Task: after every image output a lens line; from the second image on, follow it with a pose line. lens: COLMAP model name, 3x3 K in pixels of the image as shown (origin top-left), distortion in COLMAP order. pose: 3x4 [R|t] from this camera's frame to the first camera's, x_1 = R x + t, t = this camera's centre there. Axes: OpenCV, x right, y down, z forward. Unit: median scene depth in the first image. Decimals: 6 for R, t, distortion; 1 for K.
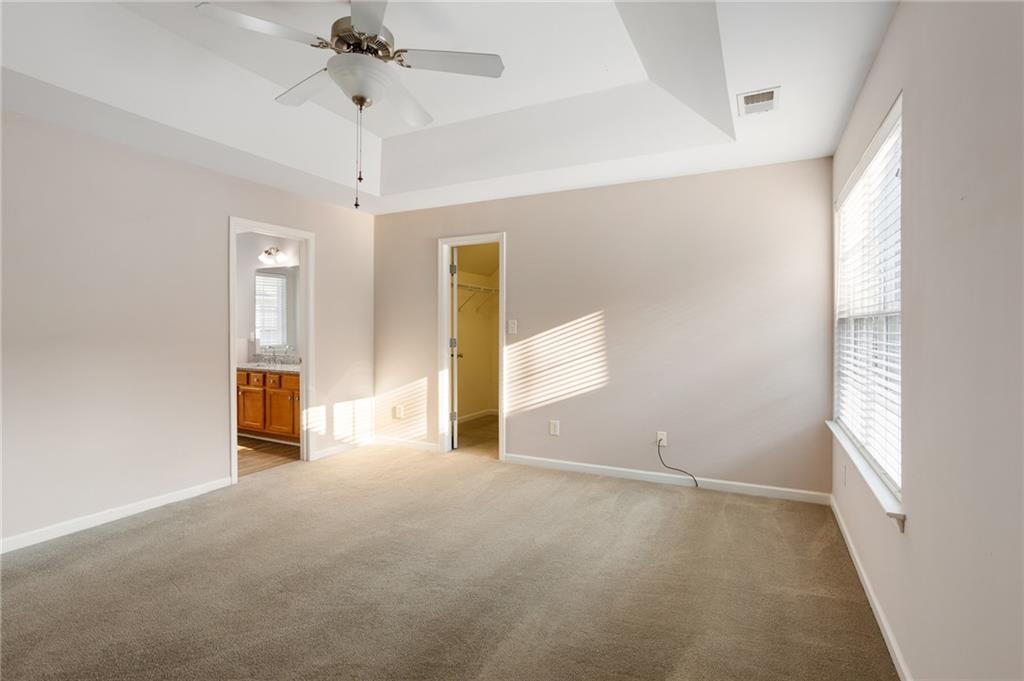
lens RADIAL K [[508.6, 0, 507.7], [0, 508.6, 332.3], [0, 0, 1]] dist [-0.001831, -0.000302]
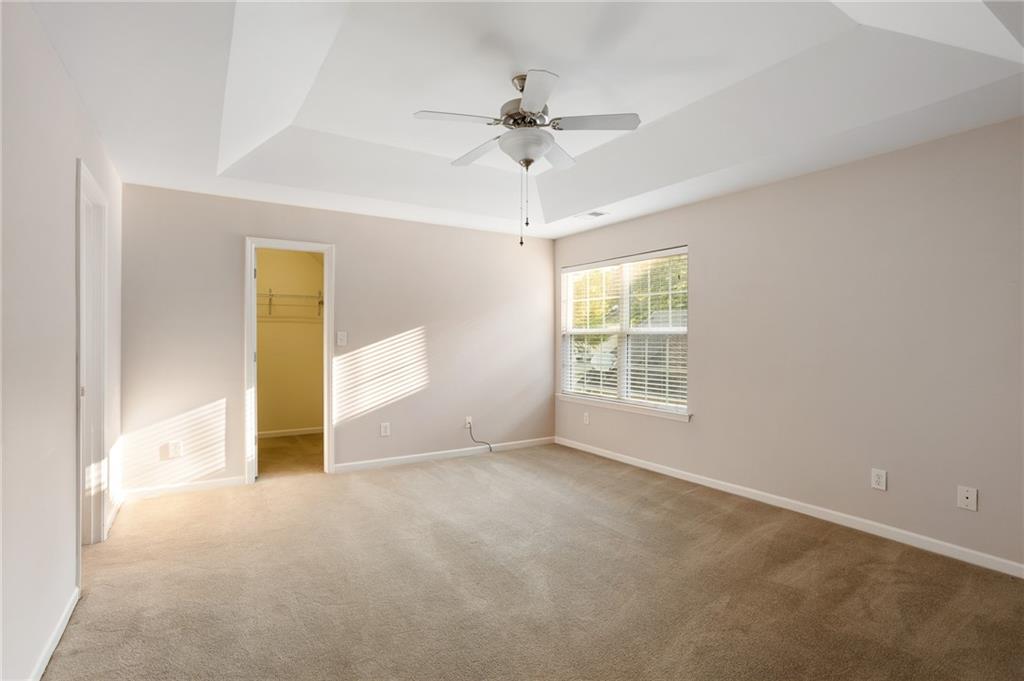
lens RADIAL K [[489.9, 0, 522.0], [0, 489.9, 340.8], [0, 0, 1]] dist [0.000998, 0.000115]
pose [[0.512554, -0.002863, 0.858650, -0.645302], [0.006023, 0.999982, -0.000261, -0.004088], [-0.858634, 0.005306, 0.512562, 0.183252]]
